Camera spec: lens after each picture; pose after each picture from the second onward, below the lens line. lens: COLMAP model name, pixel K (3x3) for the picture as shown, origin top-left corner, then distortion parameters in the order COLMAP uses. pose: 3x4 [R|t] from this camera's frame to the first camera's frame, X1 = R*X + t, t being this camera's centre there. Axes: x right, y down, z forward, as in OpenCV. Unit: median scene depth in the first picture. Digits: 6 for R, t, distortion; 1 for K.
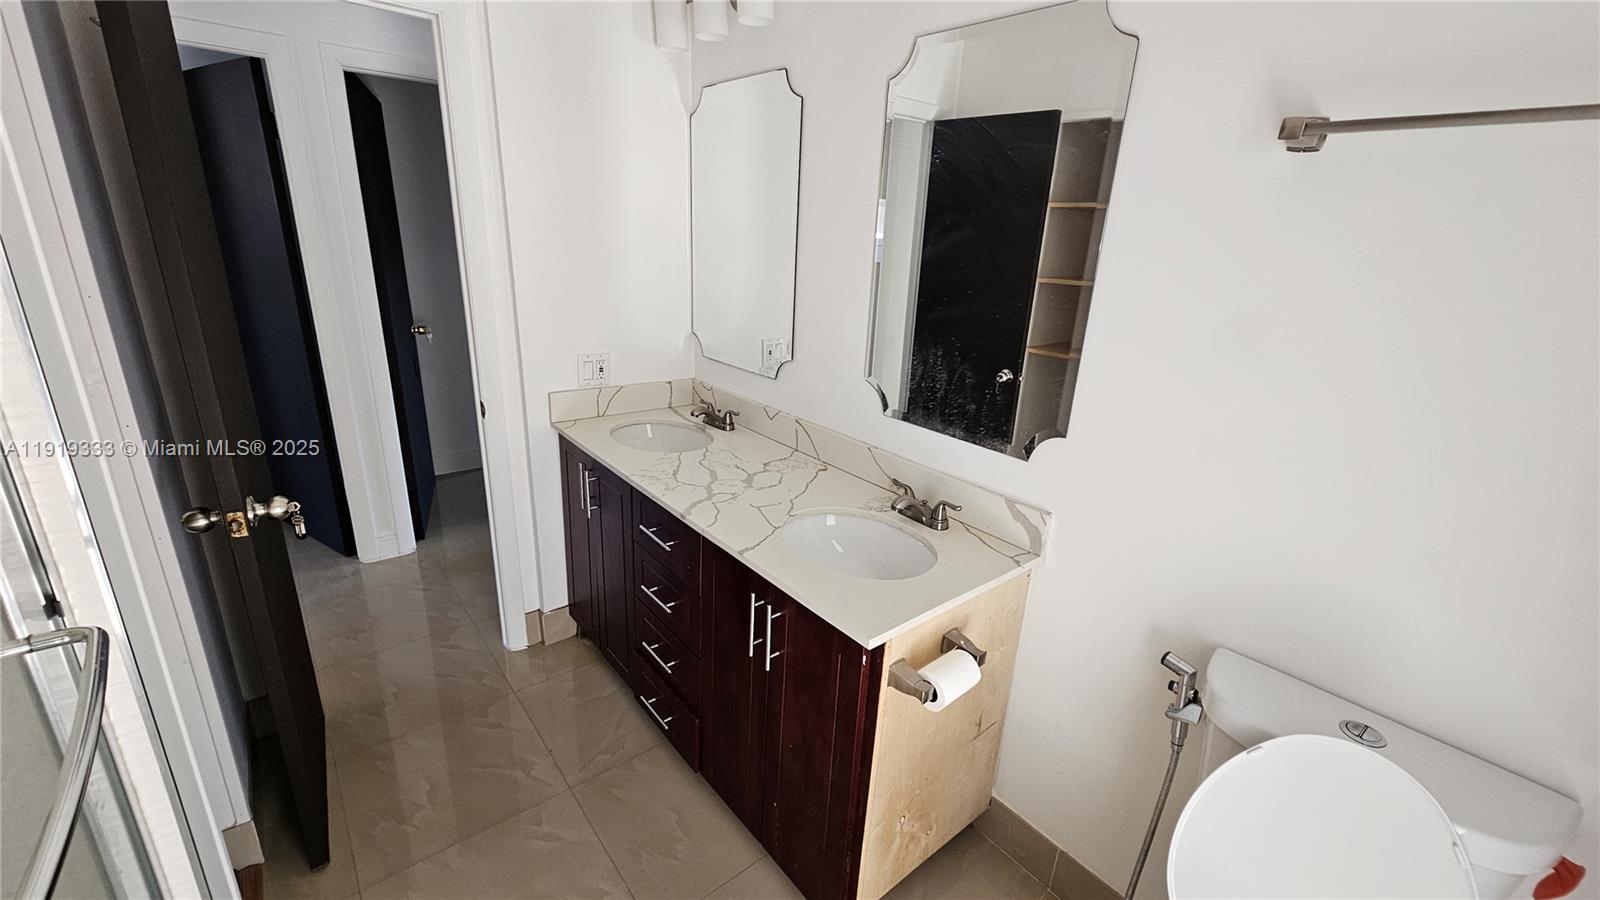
lens RADIAL K [[657.0, 0, 805.2], [0, 657.0, 449.4], [0, 0, 1]] dist [0.001127, 0.000724]
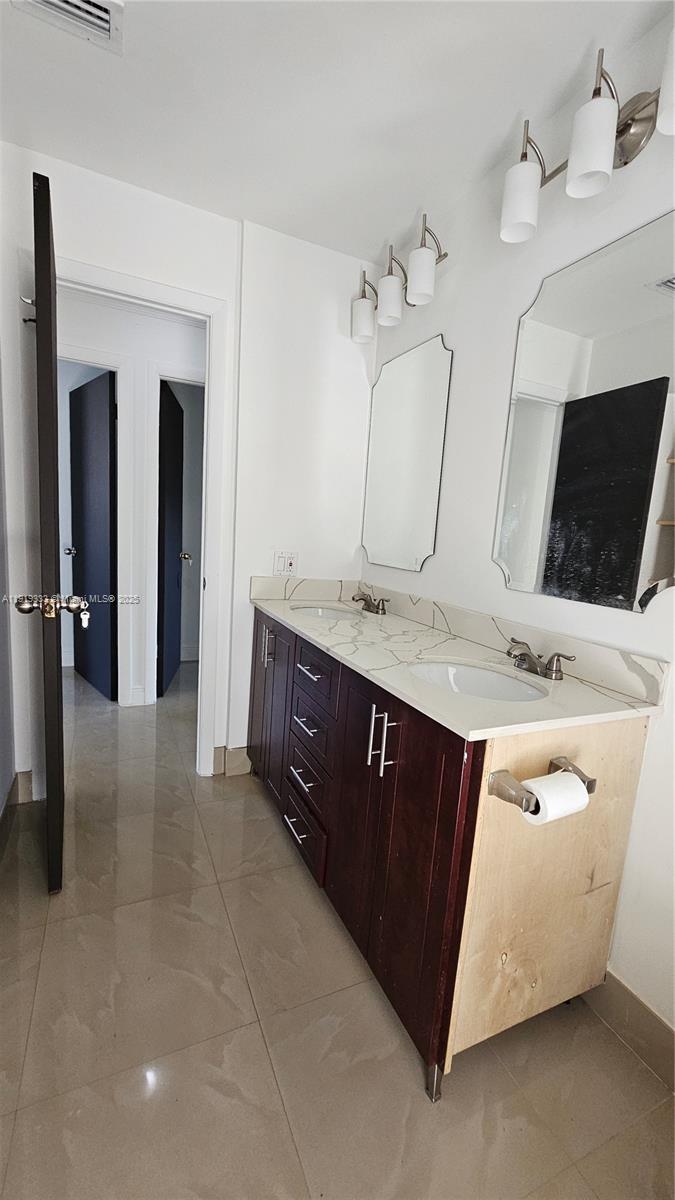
lens RADIAL K [[492.8, 0, 340.0], [0, 492.8, 605.6], [0, 0, 1]] dist [0.001127, 0.000724]
pose [[0.967399, 0.055666, -0.247062, 0.051999], [-0.100292, 0.979996, -0.171900, 0.161713], [0.232551, 0.191075, 0.953630, 0.106973]]
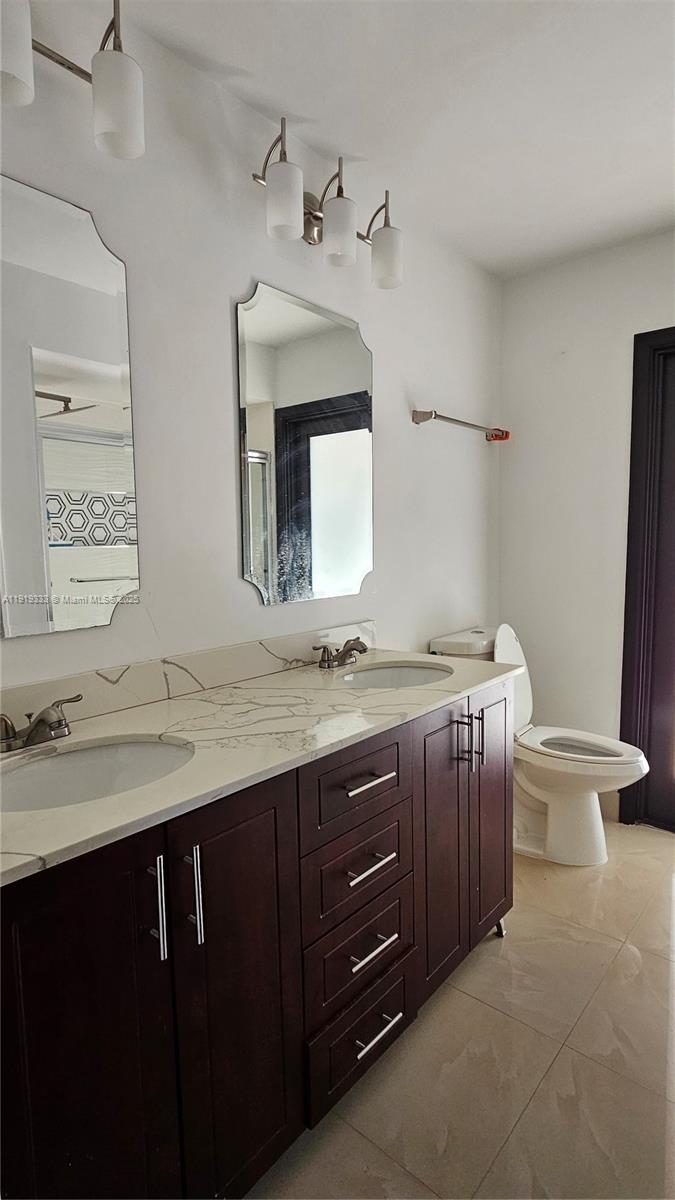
lens RADIAL K [[617.5, 0, 332.1], [0, 617.5, 596.7], [0, 0, 1]] dist [0.000746, 0.000798]
pose [[-0.176052, -0.139373, 0.974464, -0.898805], [0.319063, 0.928405, 0.190429, -0.227620], [-0.931238, 0.344441, -0.118979, 1.042327]]
